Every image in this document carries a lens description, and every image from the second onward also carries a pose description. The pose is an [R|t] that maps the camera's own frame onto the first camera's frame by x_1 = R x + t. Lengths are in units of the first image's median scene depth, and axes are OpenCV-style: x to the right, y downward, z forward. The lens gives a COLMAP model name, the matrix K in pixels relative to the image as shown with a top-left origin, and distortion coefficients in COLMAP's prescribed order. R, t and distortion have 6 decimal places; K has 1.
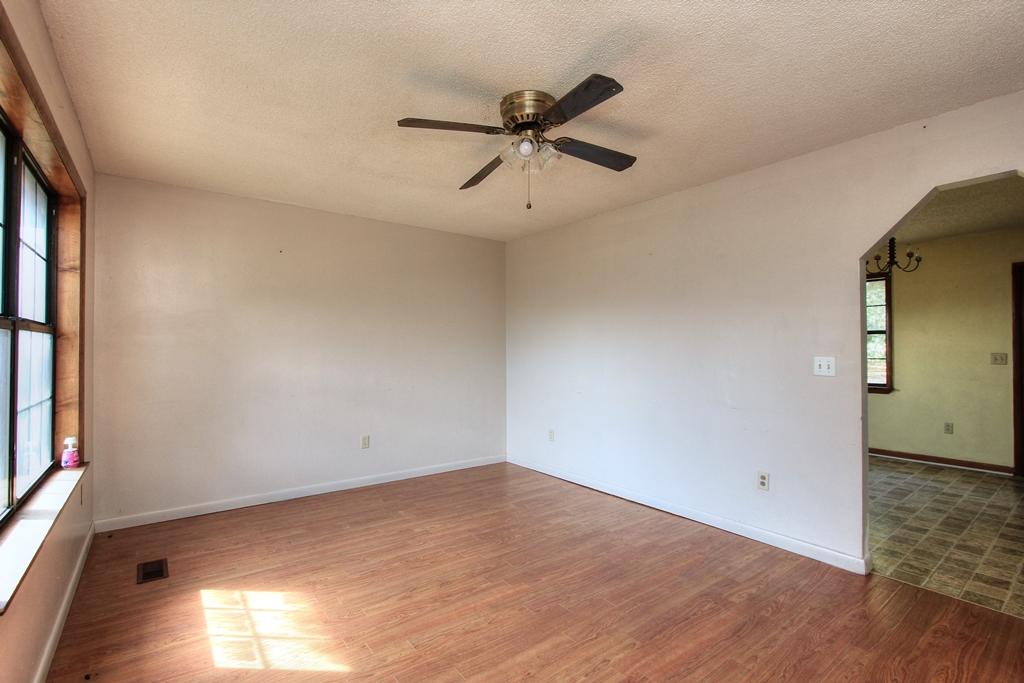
lens RADIAL K [[471.6, 0, 511.4], [0, 471.6, 347.1], [0, 0, 1]] dist [-0.017459, 0.002071]
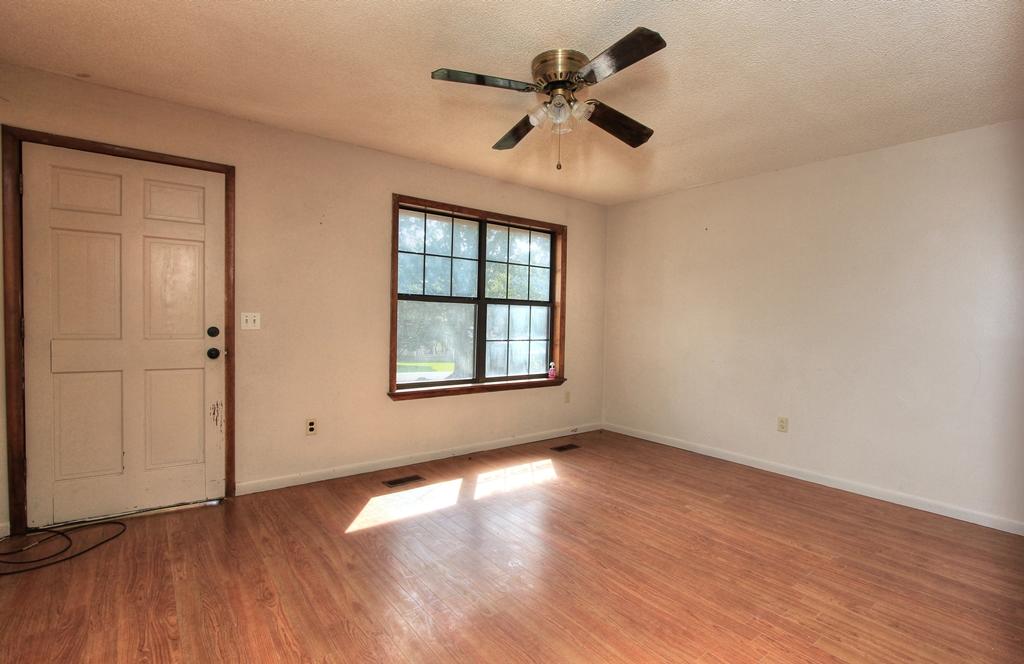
lens RADIAL K [[478.5, 0, 507.8], [0, 478.5, 332.9], [0, 0, 1]] dist [-0.016815, 0.000090]
pose [[0.008427, 0.032891, -0.999423, 0.807217], [-0.019151, 0.999281, 0.032725, 0.014567], [0.999781, 0.018864, 0.009051, 0.669732]]
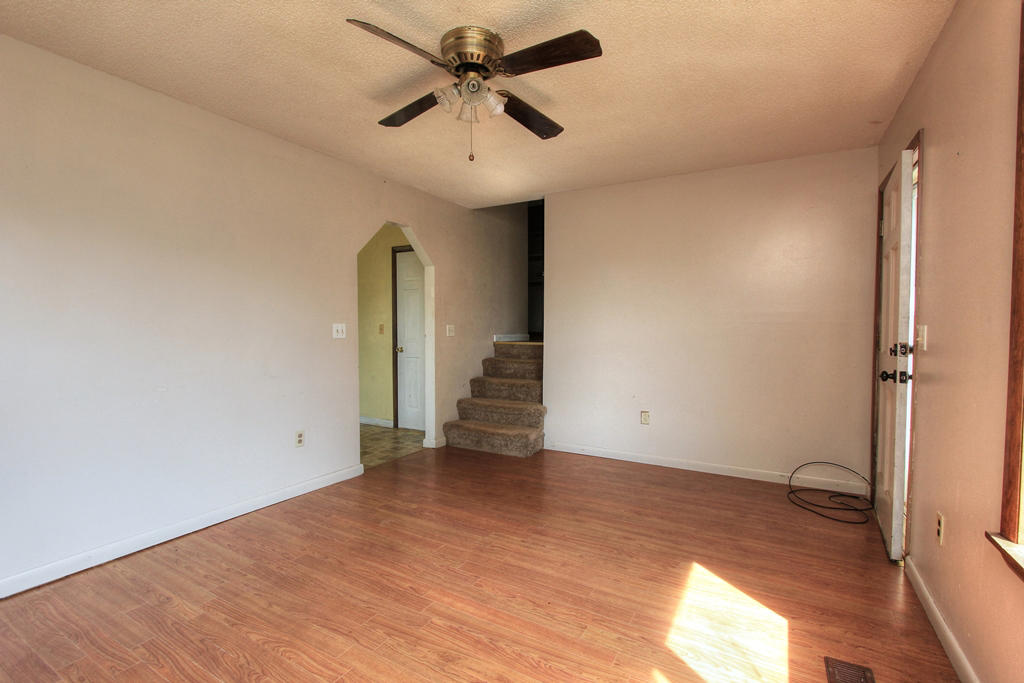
lens RADIAL K [[471.6, 0, 509.2], [0, 471.6, 348.2], [0, 0, 1]] dist [-0.017459, 0.002071]
pose [[-0.386345, -0.046451, 0.921184, -0.643337], [-0.006447, 0.998843, 0.047664, 0.020914], [-0.922332, 0.012476, -0.386197, 0.973367]]
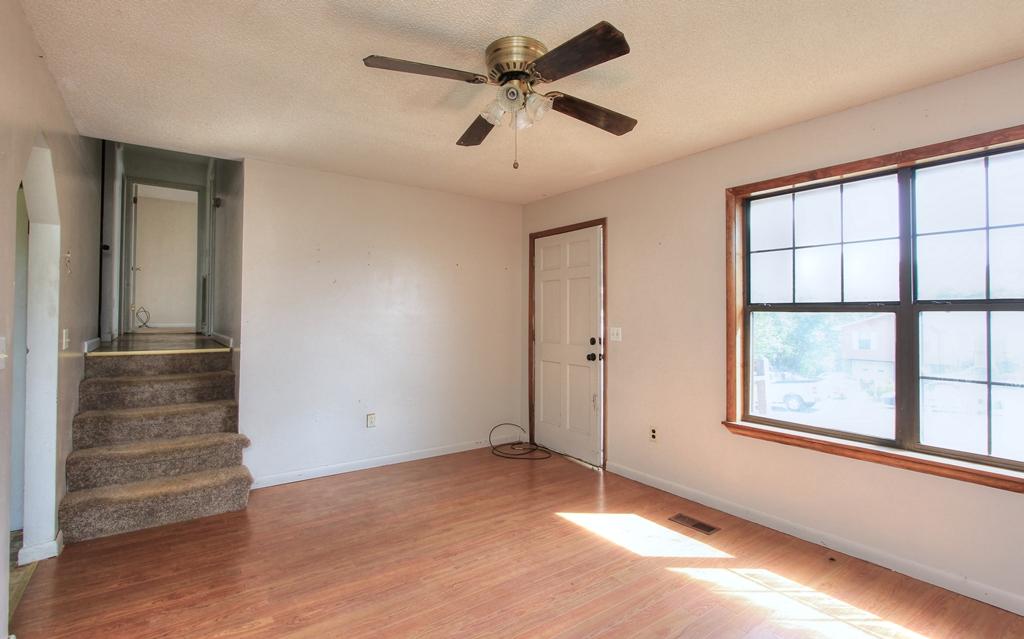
lens RADIAL K [[481.0, 0, 517.1], [0, 481.0, 309.0], [0, 0, 1]] dist [-0.011792, -0.000416]
pose [[-0.999902, -0.008034, 0.011490, 0.017763], [-0.008276, 0.999742, -0.021133, -0.005068], [-0.011318, -0.021226, -0.999711, 1.439879]]
